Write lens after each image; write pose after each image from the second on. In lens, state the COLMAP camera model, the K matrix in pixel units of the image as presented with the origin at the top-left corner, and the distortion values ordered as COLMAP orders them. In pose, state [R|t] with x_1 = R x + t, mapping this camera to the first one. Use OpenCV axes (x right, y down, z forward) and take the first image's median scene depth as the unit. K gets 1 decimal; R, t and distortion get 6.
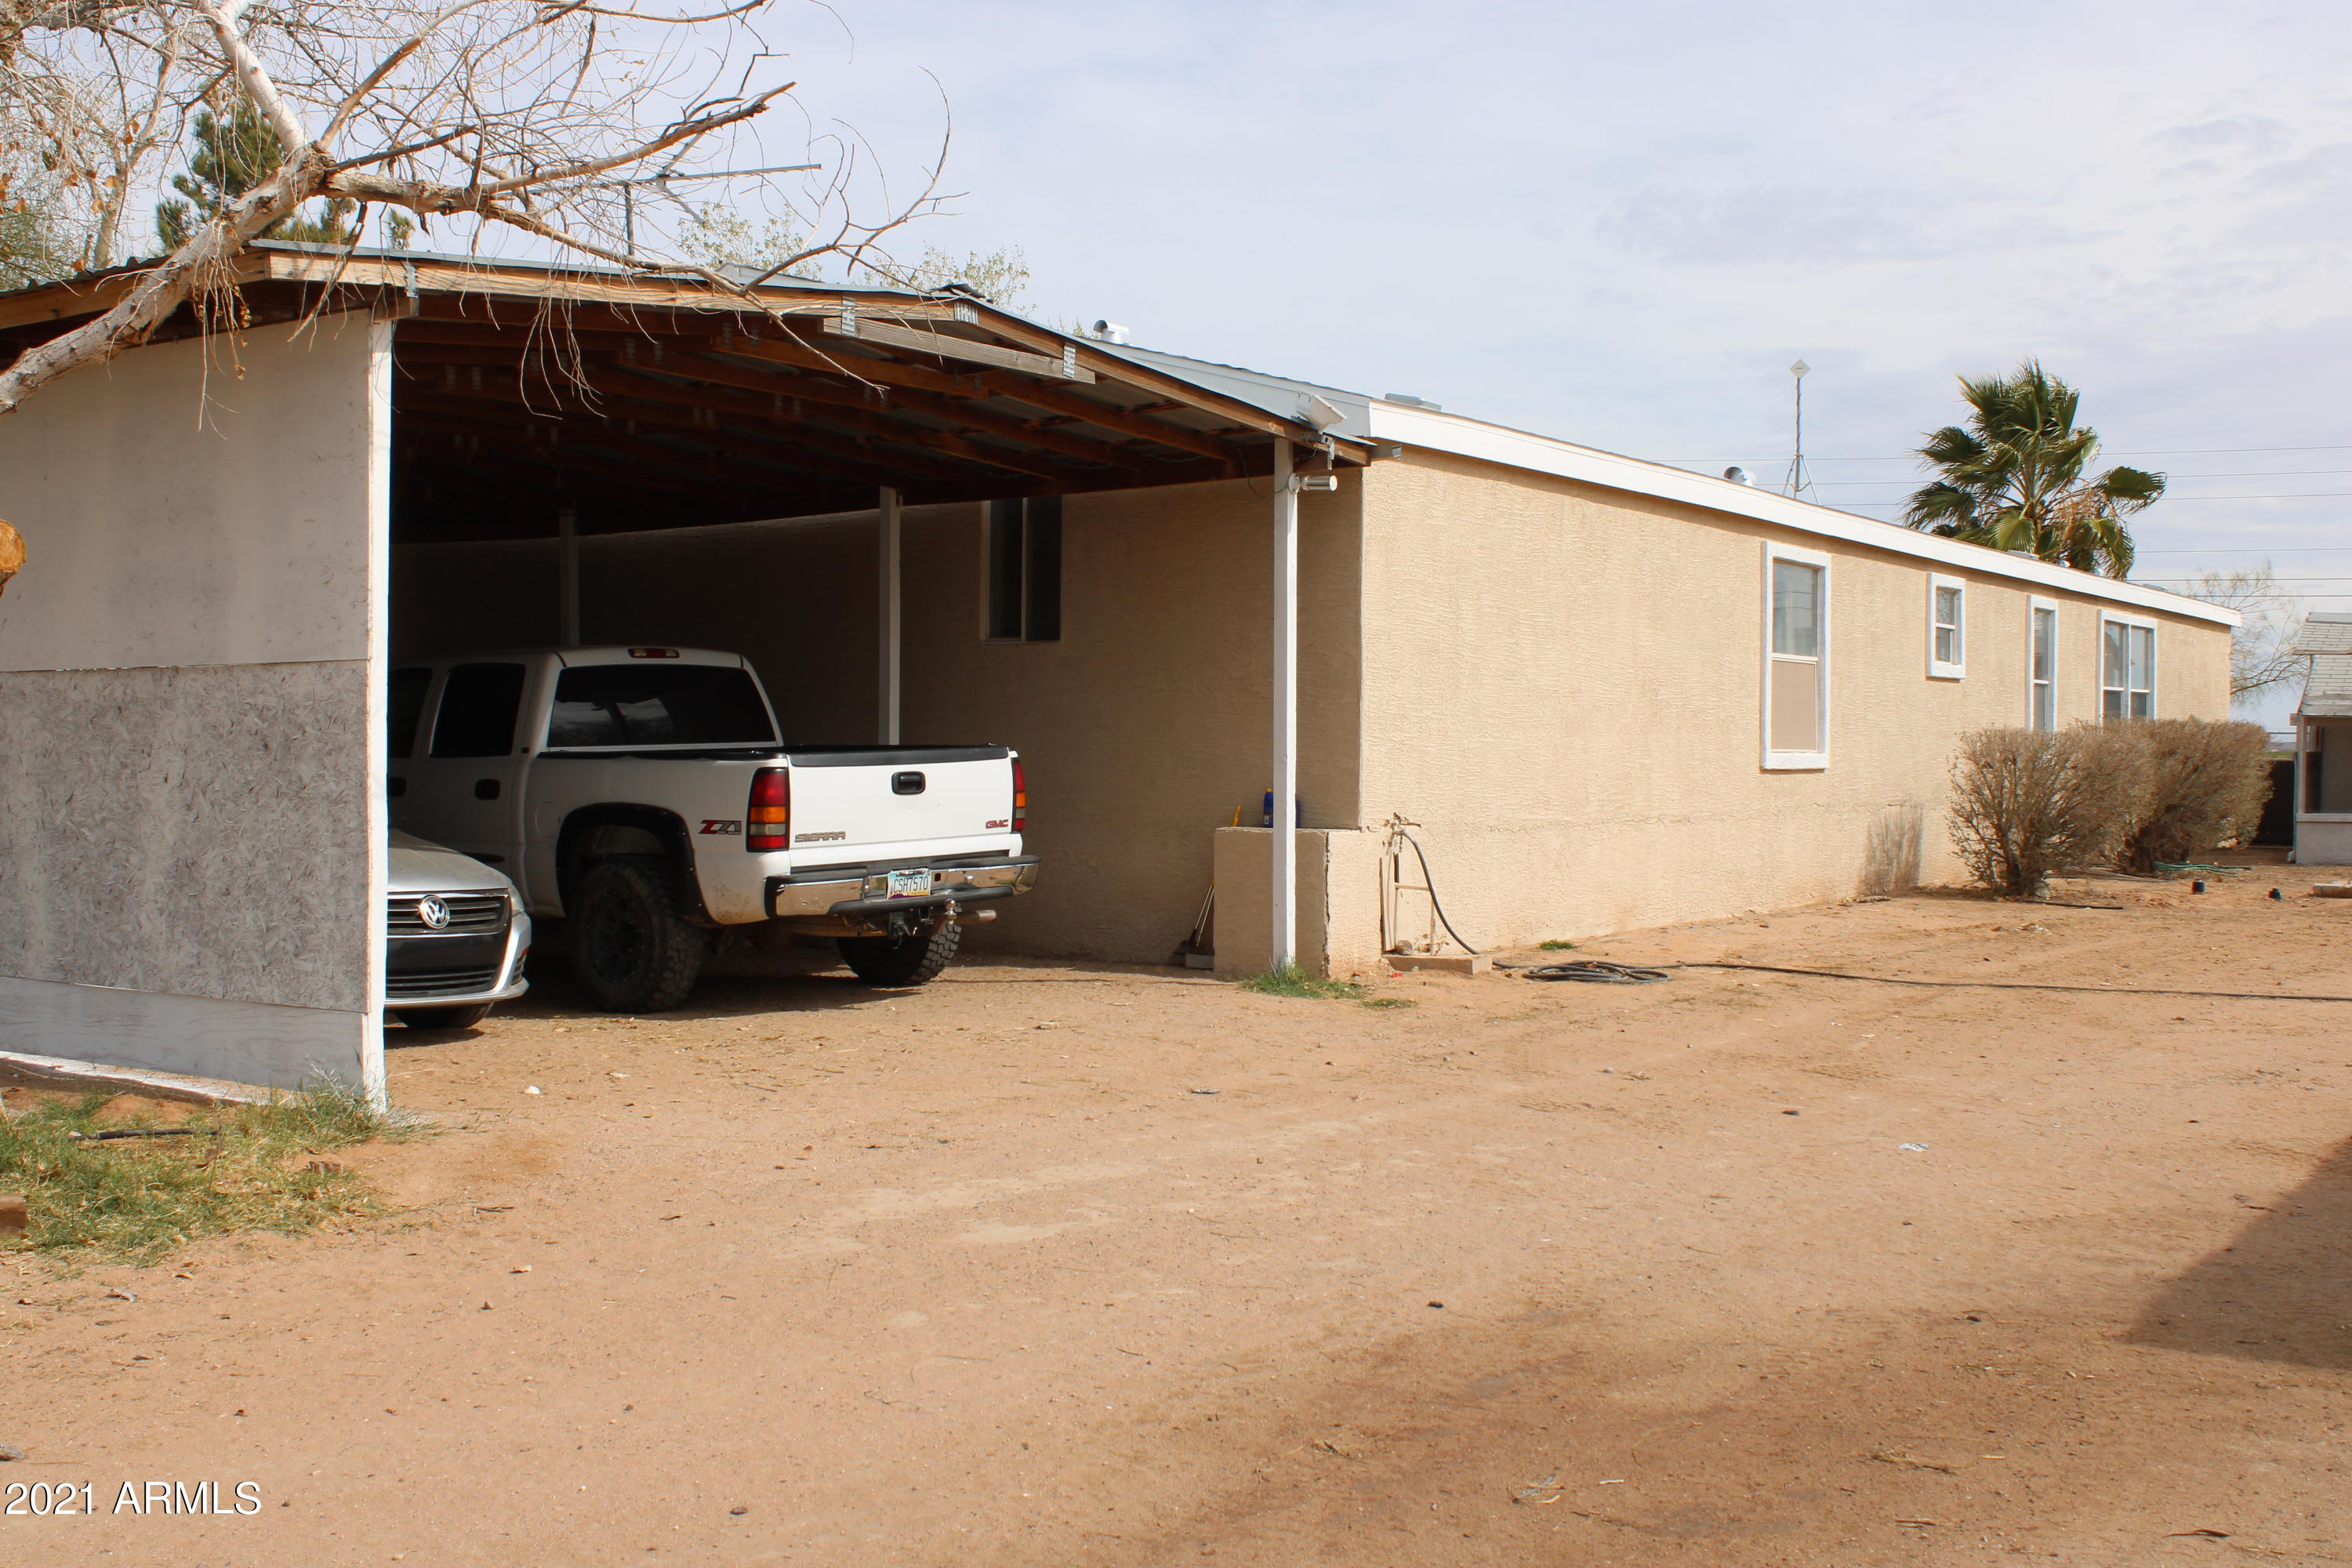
lens RADIAL K [[2516.1, 0, 1176.0], [0, 2516.1, 784.0], [0, 0, 1]] dist [-0.086040, 0.029241]
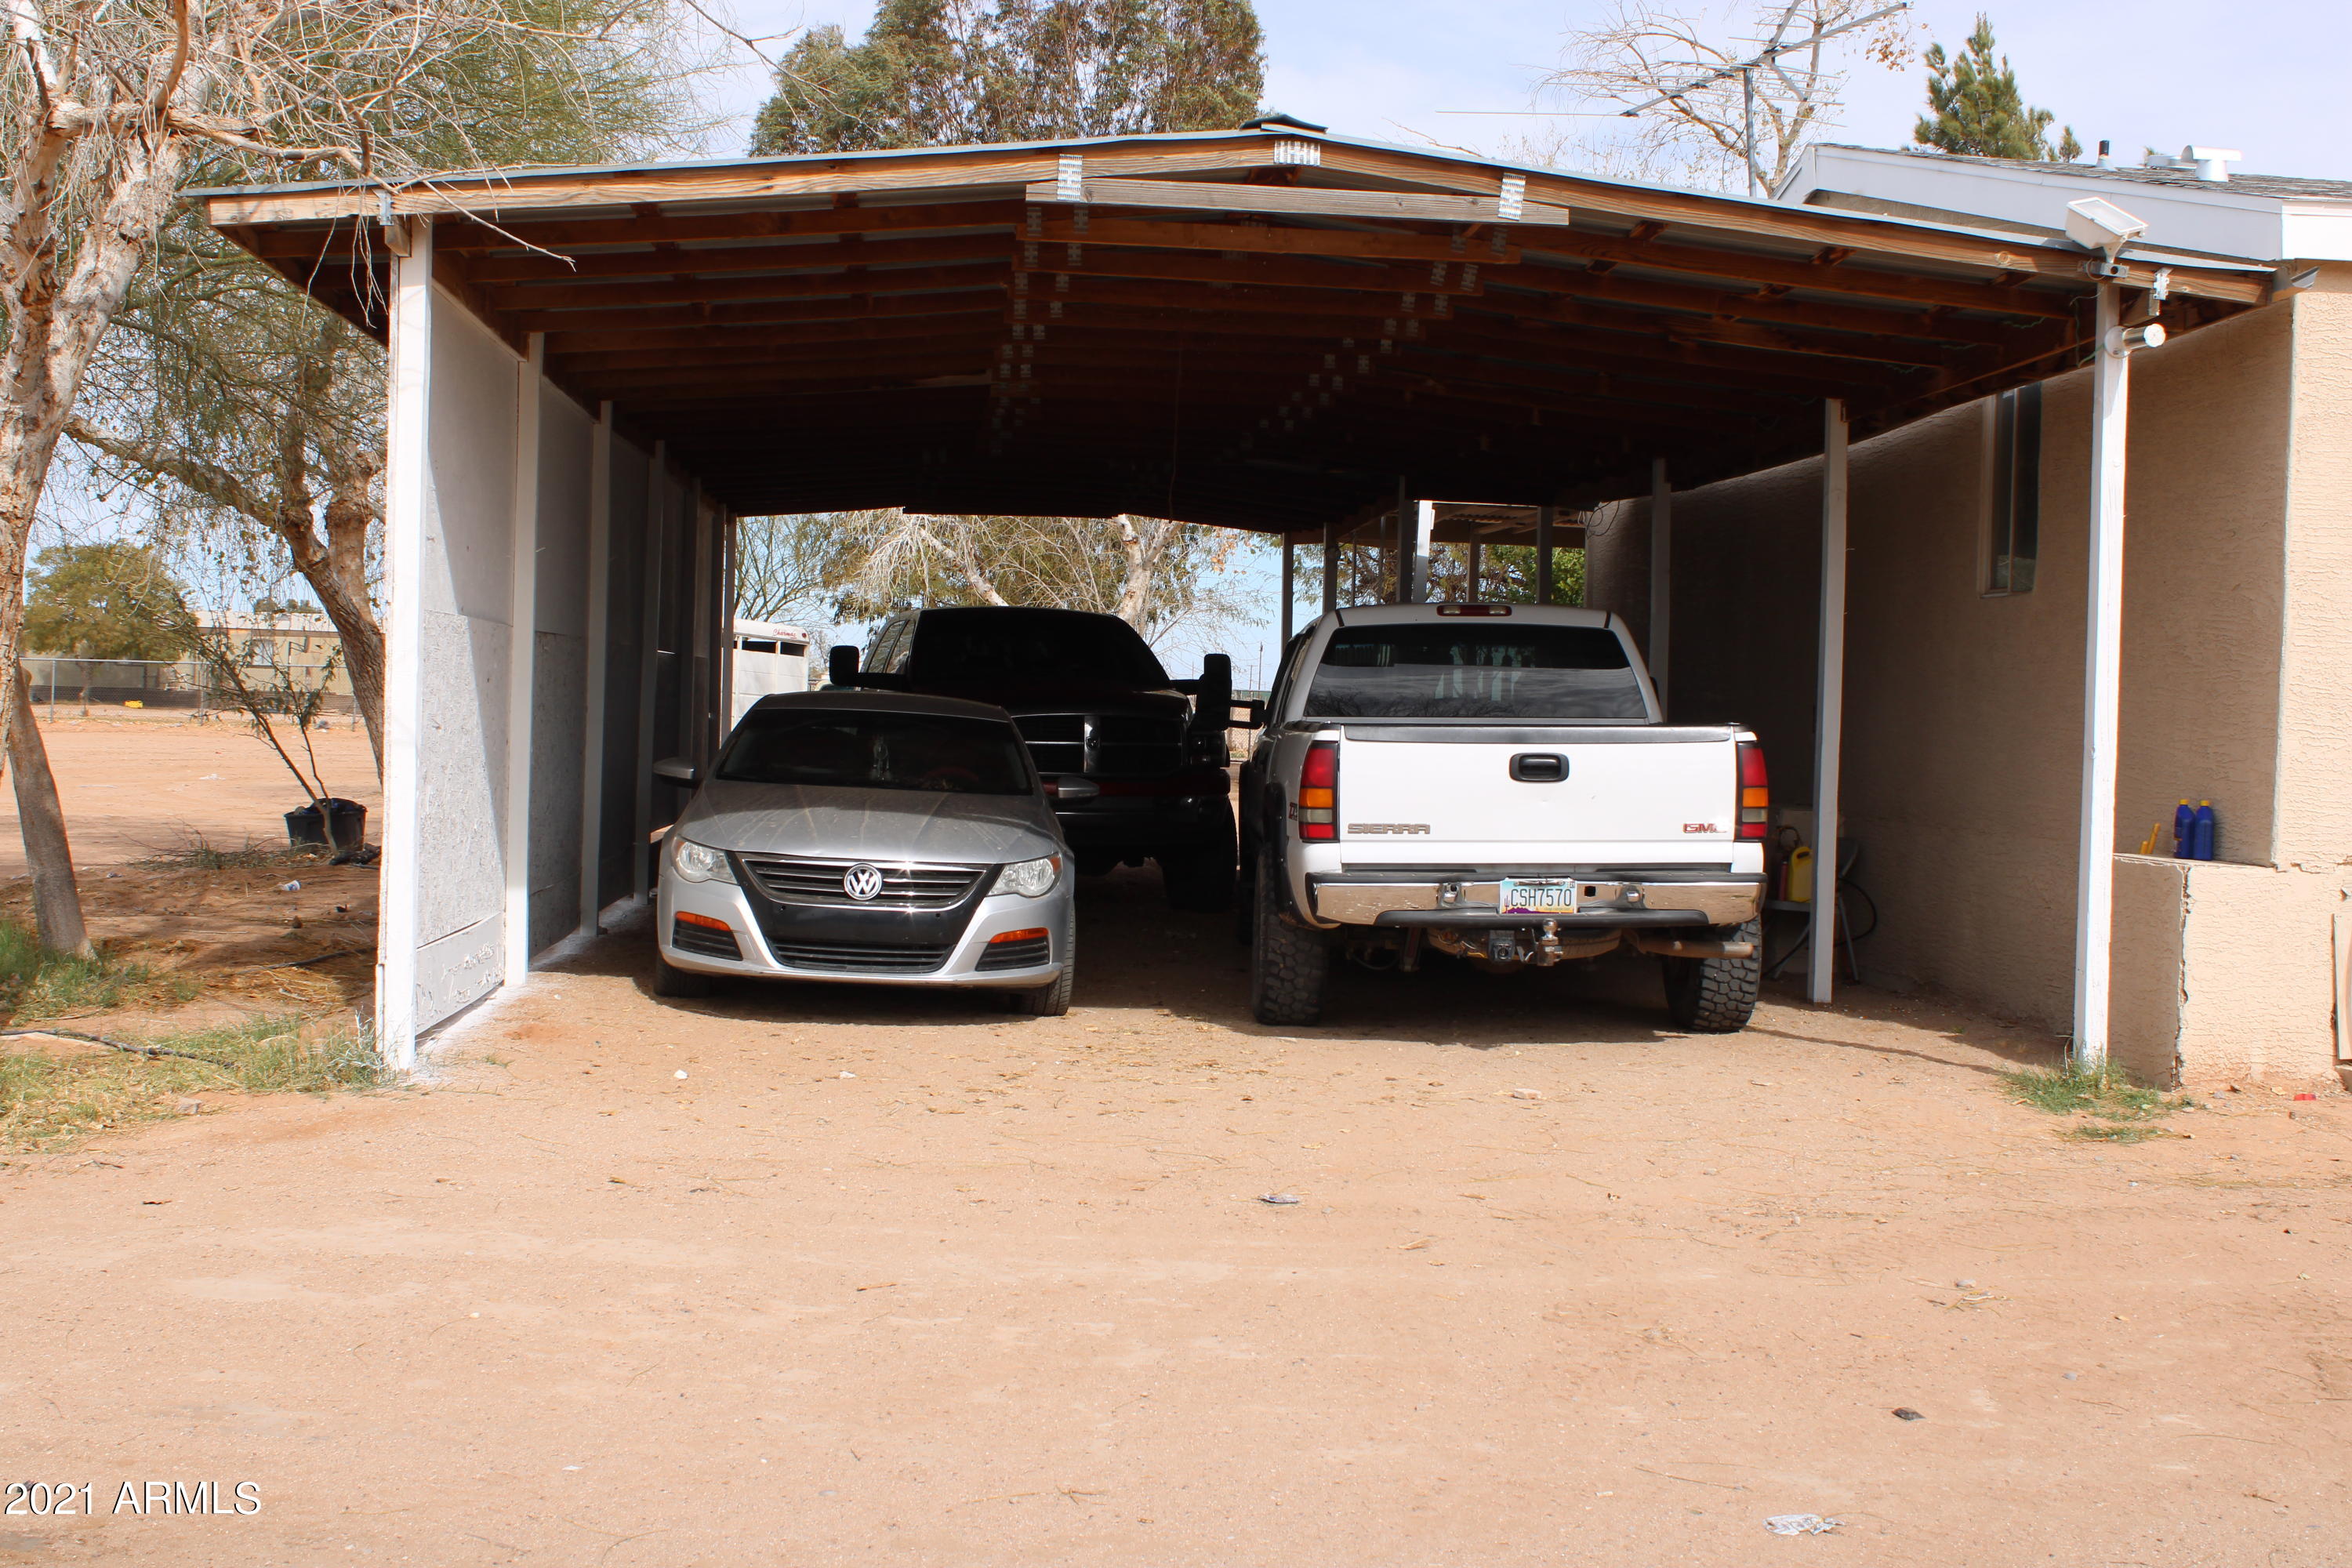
lens RADIAL K [[2516.1, 0, 1176.0], [0, 2516.1, 784.0], [0, 0, 1]] dist [-0.086040, 0.029241]
pose [[0.643703, 0.035278, -0.764462, 0.421867], [-0.035460, 0.999239, 0.016254, -0.004042], [0.764453, 0.016645, 0.644464, 0.412752]]
